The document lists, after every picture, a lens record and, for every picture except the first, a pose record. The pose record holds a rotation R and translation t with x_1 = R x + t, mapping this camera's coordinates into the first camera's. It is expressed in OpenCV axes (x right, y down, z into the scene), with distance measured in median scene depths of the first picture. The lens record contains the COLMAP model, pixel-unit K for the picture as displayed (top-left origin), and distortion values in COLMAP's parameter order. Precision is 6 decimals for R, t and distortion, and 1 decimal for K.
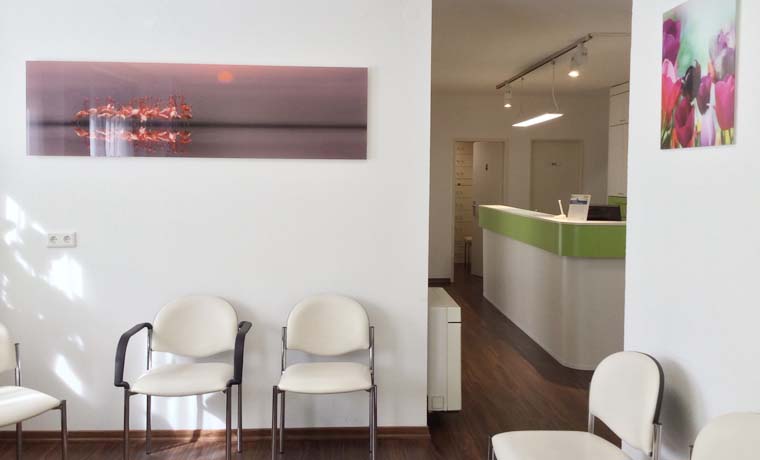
lens RADIAL K [[697.8, 0, 352.9], [0, 697.8, 210.7], [0, 0, 1]] dist [0.013949, 0.000000]
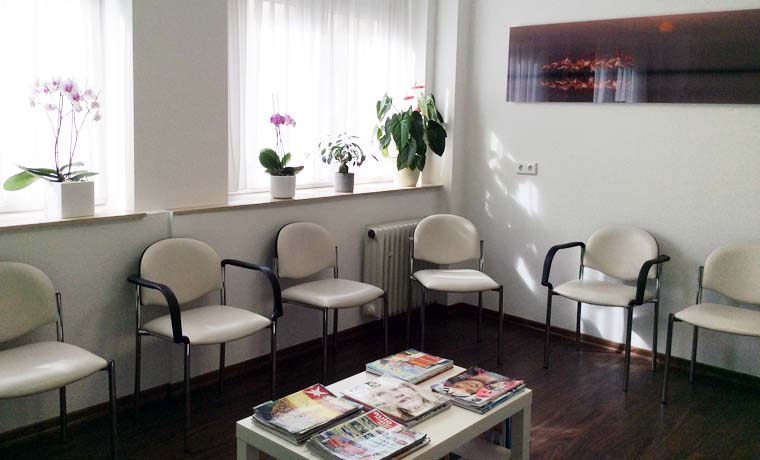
lens RADIAL K [[697.8, 0, 373.6], [0, 697.8, 230.9], [0, 0, 1]] dist [0.013949, 0.000000]
pose [[0.680132, 0.132040, -0.721100, 0.332696], [-0.059040, 0.990316, 0.125650, 0.011335], [0.730708, -0.042885, 0.681342, -0.080896]]
